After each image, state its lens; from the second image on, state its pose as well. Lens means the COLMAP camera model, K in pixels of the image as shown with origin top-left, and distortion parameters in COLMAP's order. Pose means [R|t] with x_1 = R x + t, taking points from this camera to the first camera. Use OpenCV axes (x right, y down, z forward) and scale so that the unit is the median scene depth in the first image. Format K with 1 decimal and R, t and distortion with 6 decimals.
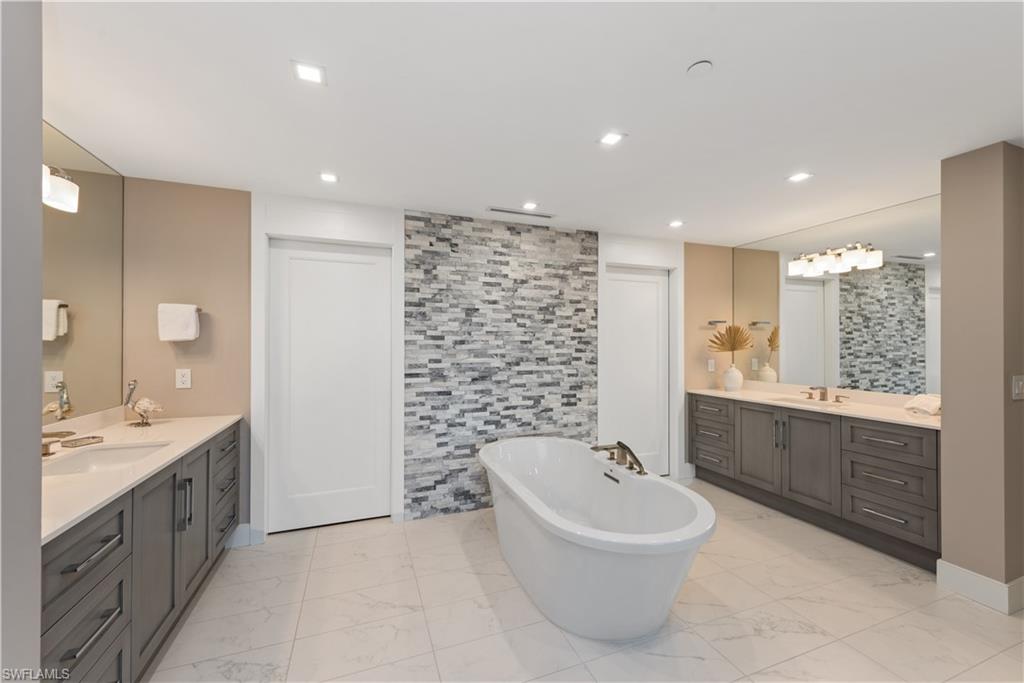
lens RADIAL K [[398.8, 0, 501.7], [0, 398.8, 339.6], [0, 0, 1]] dist [0.010064, -0.000750]
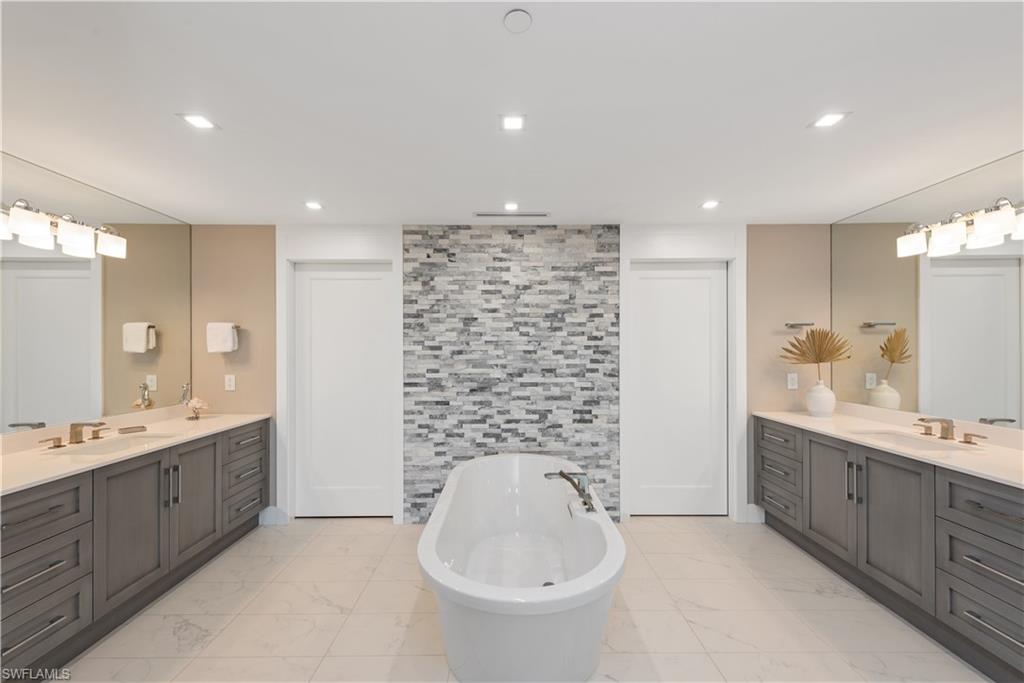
lens RADIAL K [[398.8, 0, 506.1], [0, 398.8, 346.9], [0, 0, 1]] dist [0.010064, -0.000750]
pose [[0.937656, -0.003971, -0.347543, 0.354973], [0.006461, 0.999961, 0.006007, -0.012295], [0.347505, -0.007878, 0.937645, 0.112229]]
